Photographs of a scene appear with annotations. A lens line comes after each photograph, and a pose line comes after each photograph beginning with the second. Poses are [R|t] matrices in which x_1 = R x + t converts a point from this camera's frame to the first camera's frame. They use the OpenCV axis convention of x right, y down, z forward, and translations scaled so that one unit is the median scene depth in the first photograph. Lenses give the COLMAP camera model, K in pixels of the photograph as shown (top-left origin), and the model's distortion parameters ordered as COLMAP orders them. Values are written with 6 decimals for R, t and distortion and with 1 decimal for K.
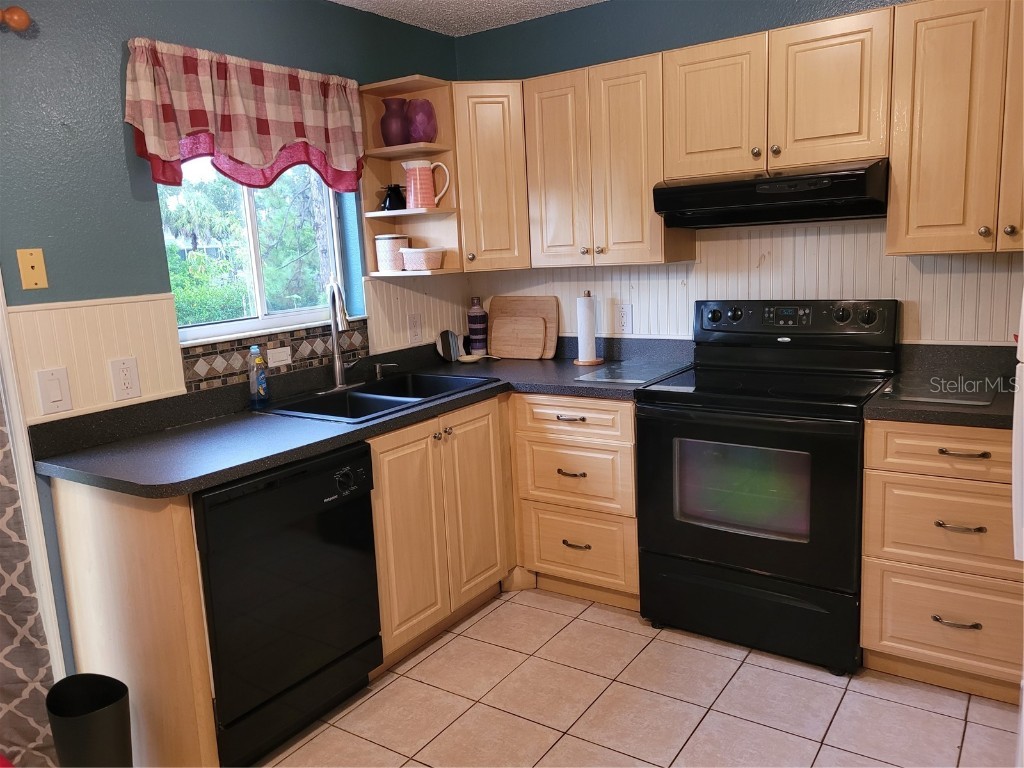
lens RADIAL K [[786.9, 0, 512.9], [0, 786.9, 389.8], [0, 0, 1]] dist [0.043272, -0.022847]
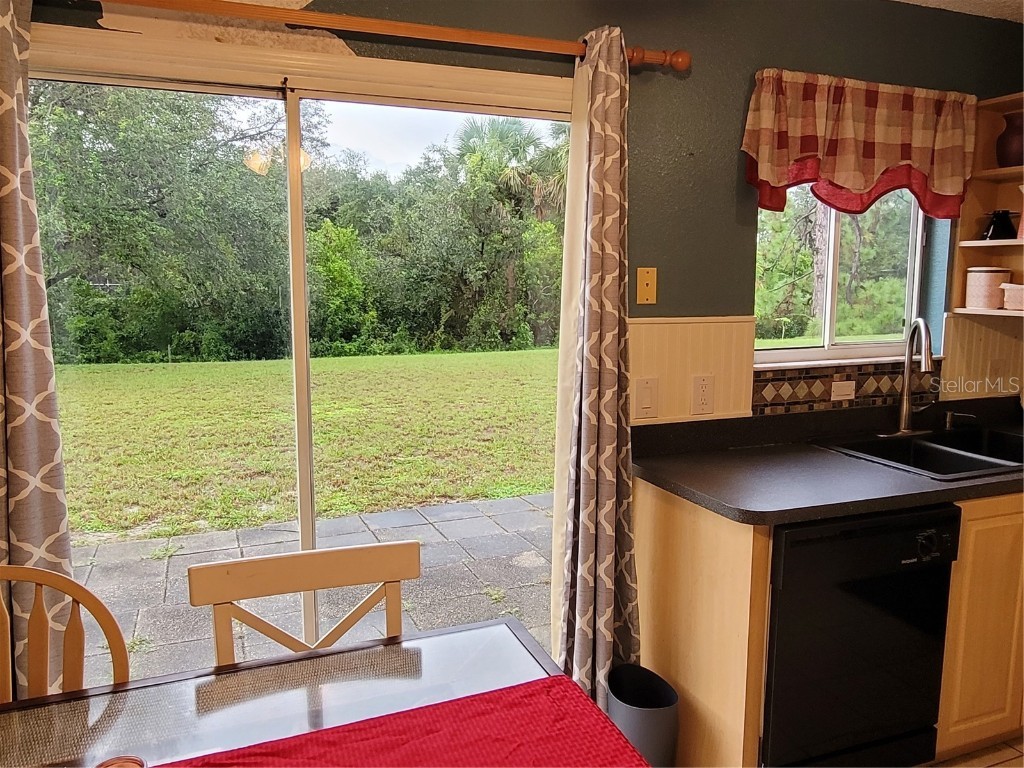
lens RADIAL K [[773.6, 0, 519.6], [0, 773.6, 381.3], [0, 0, 1]] dist [0.001821, 0.000059]
pose [[0.832815, 0.128251, -0.538490, -0.123253], [-0.146603, 0.989156, 0.008853, -0.004450], [0.533786, 0.071571, 0.842586, 0.015106]]
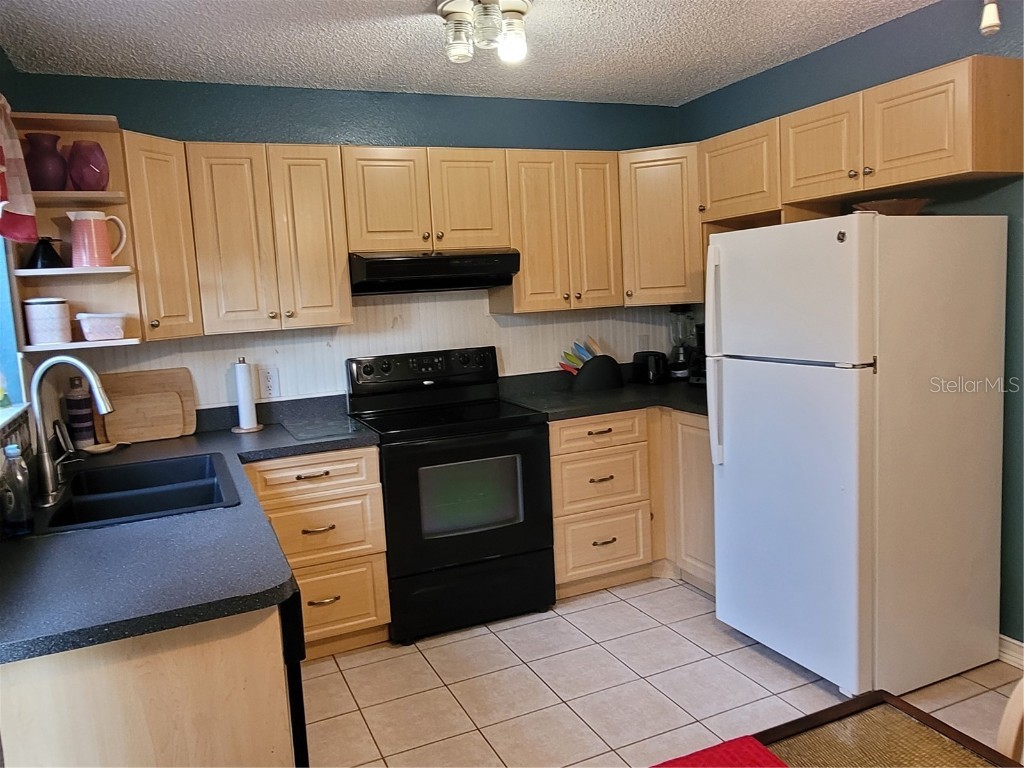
lens RADIAL K [[773.6, 0, 519.1], [0, 773.6, 380.9], [0, 0, 1]] dist [0.001821, 0.000059]
pose [[0.512654, -0.076756, 0.855158, -0.651181], [0.185479, 0.982379, -0.023017, -0.011483], [-0.838322, 0.170413, 0.517856, 0.244635]]
